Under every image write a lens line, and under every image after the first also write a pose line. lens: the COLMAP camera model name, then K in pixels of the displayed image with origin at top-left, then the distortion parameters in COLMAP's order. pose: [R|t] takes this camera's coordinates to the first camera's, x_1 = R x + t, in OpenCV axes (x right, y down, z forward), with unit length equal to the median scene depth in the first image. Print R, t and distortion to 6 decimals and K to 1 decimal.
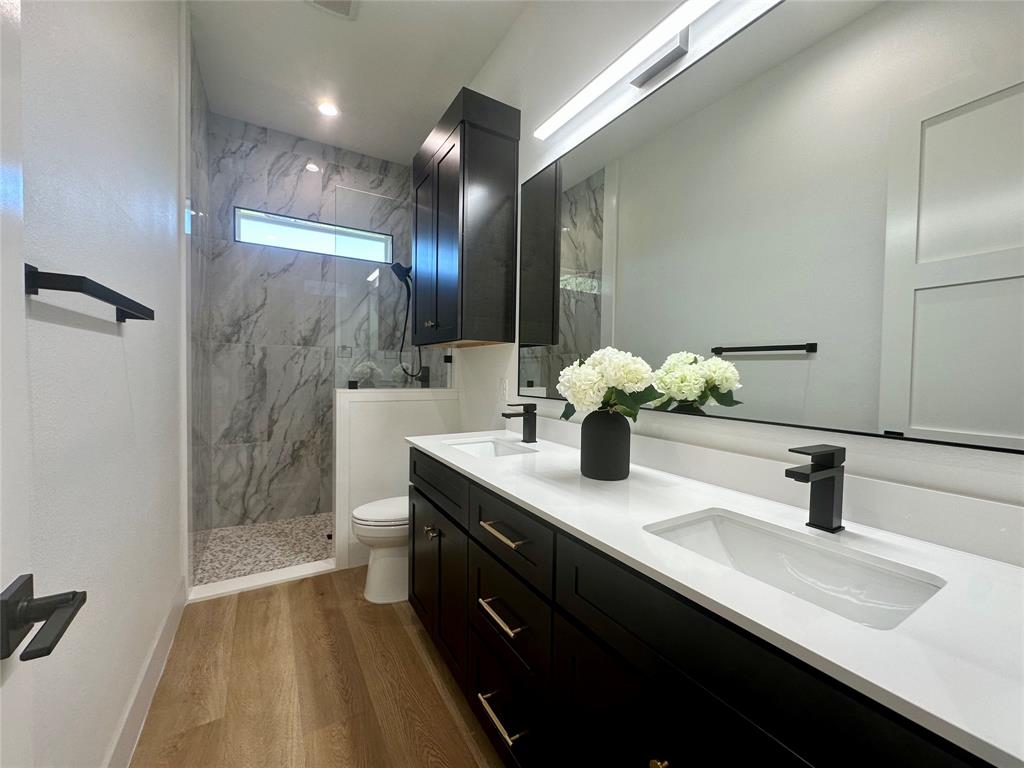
lens RADIAL K [[407.7, 0, 513.9], [0, 407.7, 382.7], [0, 0, 1]] dist [-0.003081, 0.000518]
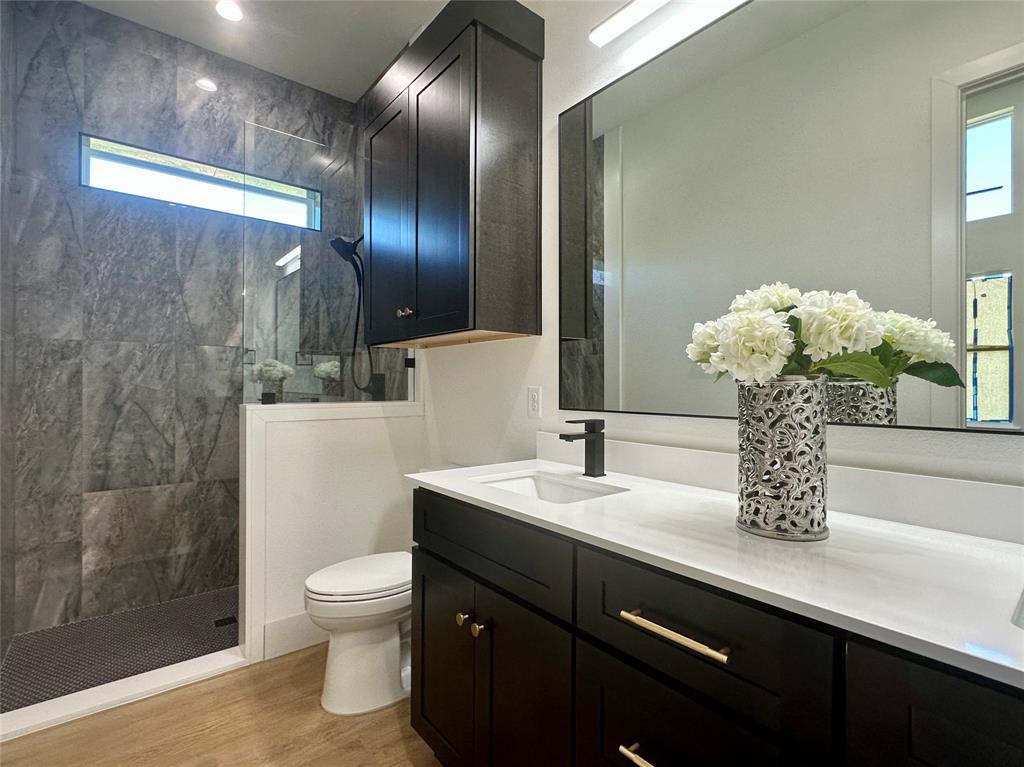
lens RADIAL K [[475.1, 0, 511.9], [0, 475.1, 396.9], [0, 0, 1]] dist [0.016041, -0.000309]
pose [[0.986658, -0.013672, 0.162232, -0.138703], [0.012763, 0.999896, 0.006644, 0.002191], [-0.162306, -0.004485, 0.986730, 0.117424]]
